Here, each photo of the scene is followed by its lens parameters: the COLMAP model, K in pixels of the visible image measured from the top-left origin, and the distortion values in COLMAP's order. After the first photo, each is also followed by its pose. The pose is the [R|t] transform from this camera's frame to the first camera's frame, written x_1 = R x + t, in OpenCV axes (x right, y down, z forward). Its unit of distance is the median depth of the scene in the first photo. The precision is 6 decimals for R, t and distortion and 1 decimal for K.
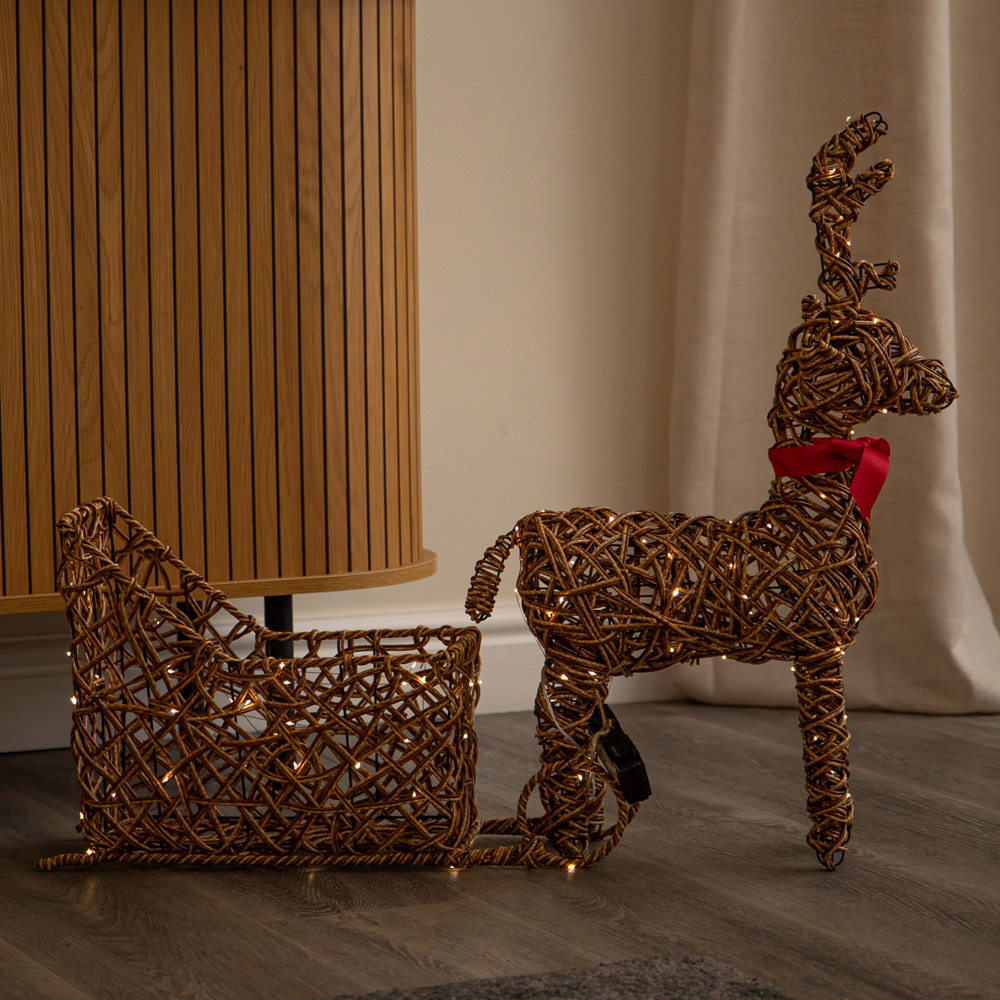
lens RADIAL K [[3035.7, 0, 514.8], [0, 3035.7, 499.0], [0, 0, 1]] dist [0.028635, -0.296117]
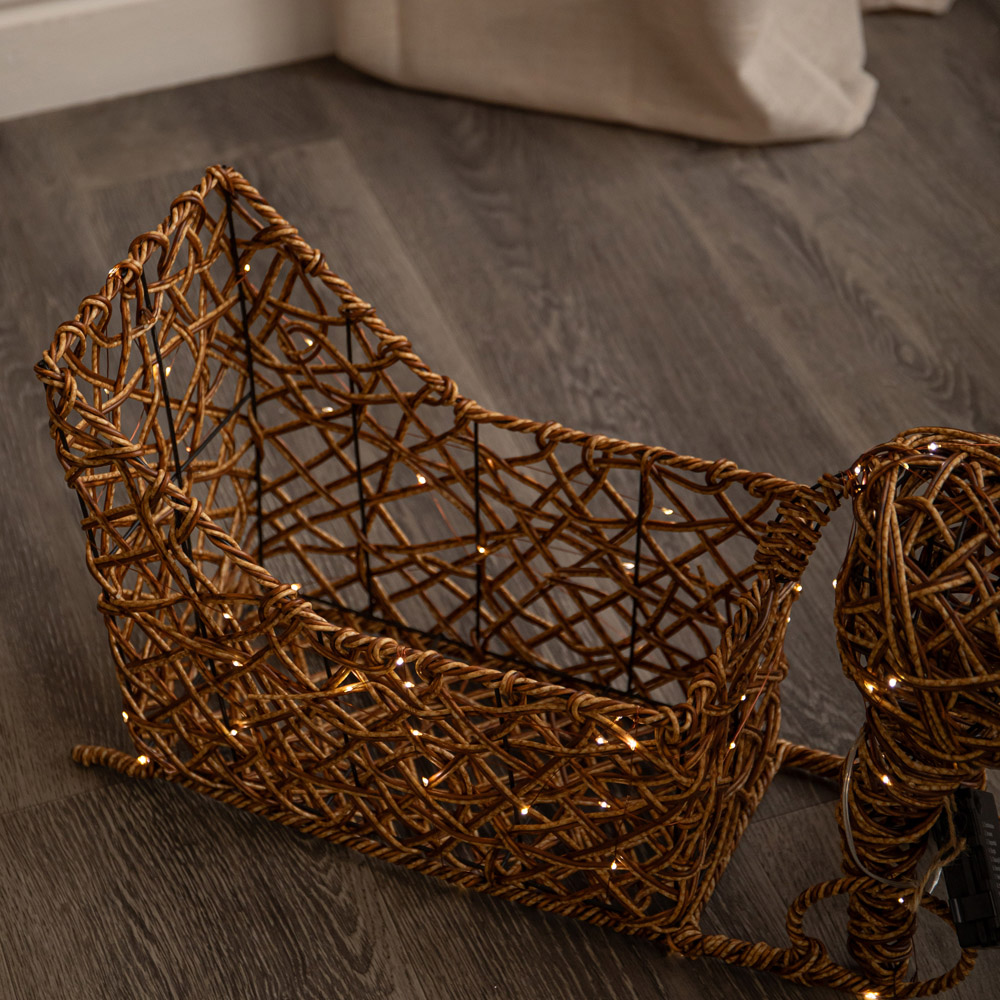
lens RADIAL K [[2648.8, 0, 500.0], [0, 2648.8, 500.0], [0, 0, 1]] dist [0.129919, 0.939284]
pose [[0.955050, 0.195803, -0.222577, 0.046378], [-0.046036, 0.839677, 0.541132, -0.239781], [0.292848, -0.506561, 0.810947, 0.605192]]
